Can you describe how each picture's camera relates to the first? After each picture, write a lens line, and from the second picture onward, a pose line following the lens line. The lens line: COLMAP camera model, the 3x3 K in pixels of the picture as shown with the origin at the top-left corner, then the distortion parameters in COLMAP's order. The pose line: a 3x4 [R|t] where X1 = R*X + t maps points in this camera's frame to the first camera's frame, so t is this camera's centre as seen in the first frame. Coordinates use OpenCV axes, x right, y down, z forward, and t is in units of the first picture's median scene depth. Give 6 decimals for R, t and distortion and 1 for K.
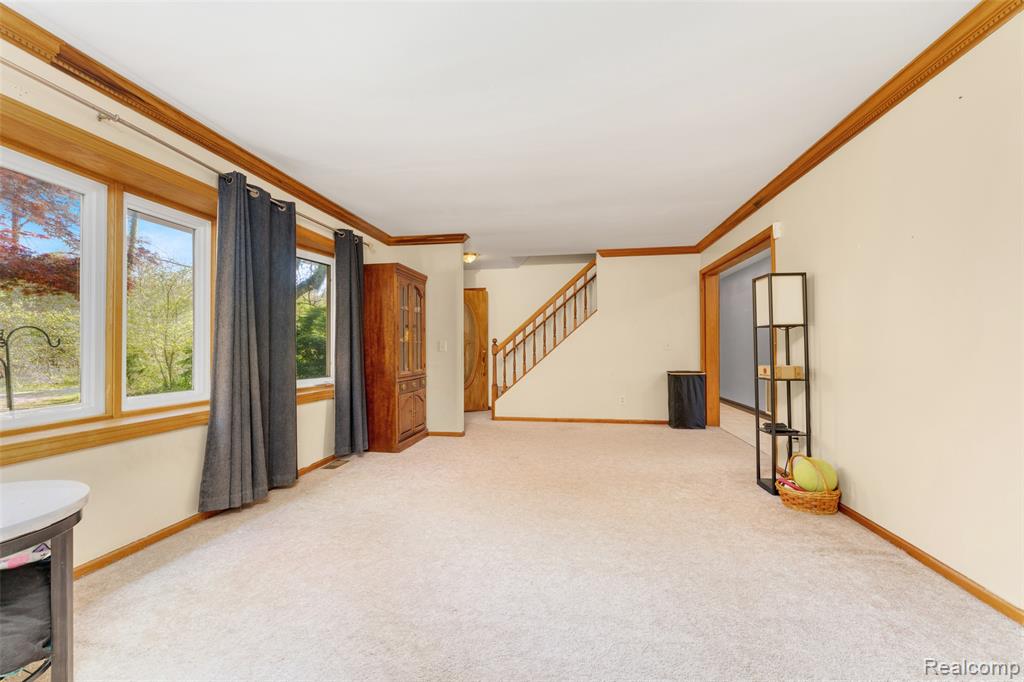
lens RADIAL K [[407.2, 0, 510.3], [0, 407.2, 342.8], [0, 0, 1]] dist [0.002424, 0.000021]
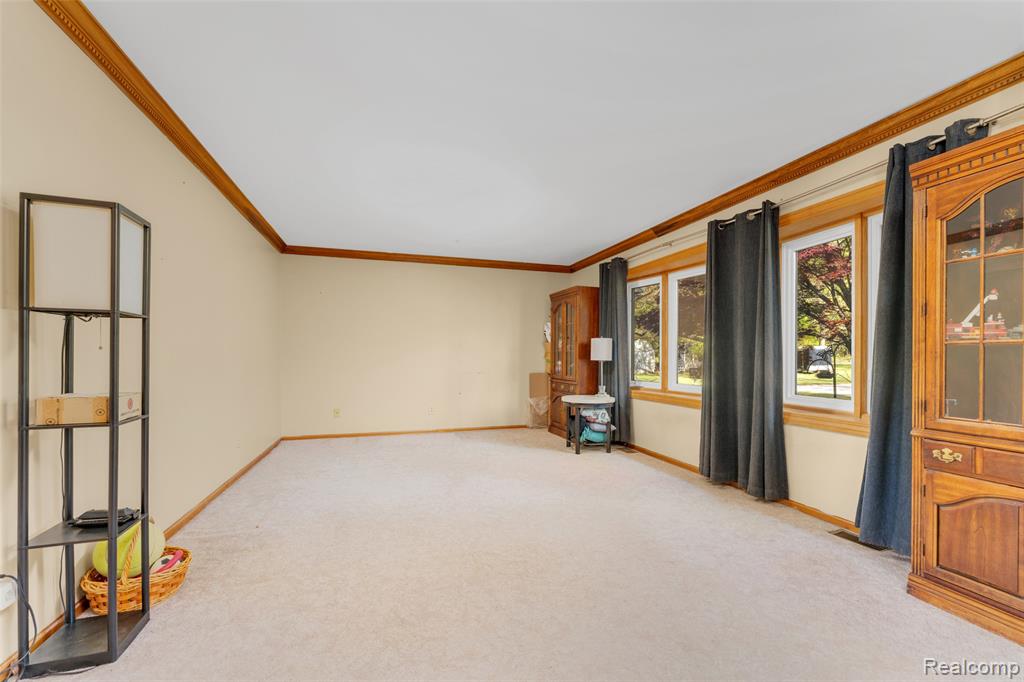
lens RADIAL K [[413.6, 0, 513.1], [0, 413.6, 356.3], [0, 0, 1]] dist [-0.000211, -0.000203]
pose [[-0.893955, -0.000350, -0.448156, 0.432975], [0.006613, 0.999881, -0.013973, 0.022361], [0.448107, -0.015455, -0.893846, 1.685424]]
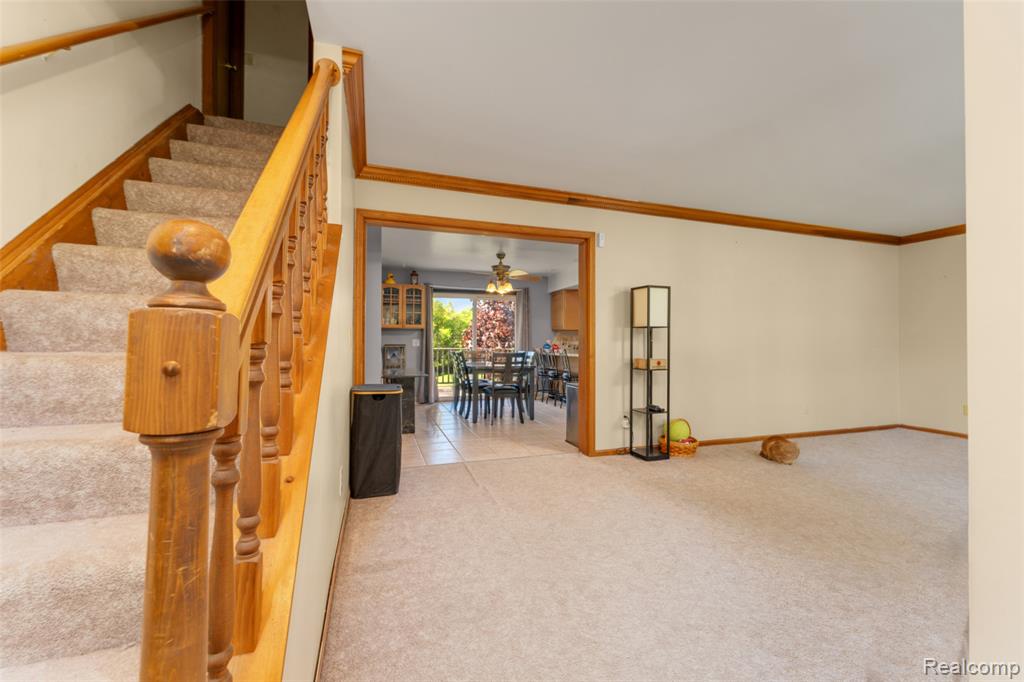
lens RADIAL K [[407.2, 0, 510.3], [0, 407.2, 342.8], [0, 0, 1]] dist [0.002424, 0.000021]
pose [[-0.463489, 0.005926, 0.886083, -0.224242], [-0.018146, 0.999704, -0.016178, 0.036283], [-0.885917, -0.023577, -0.463244, 1.967303]]
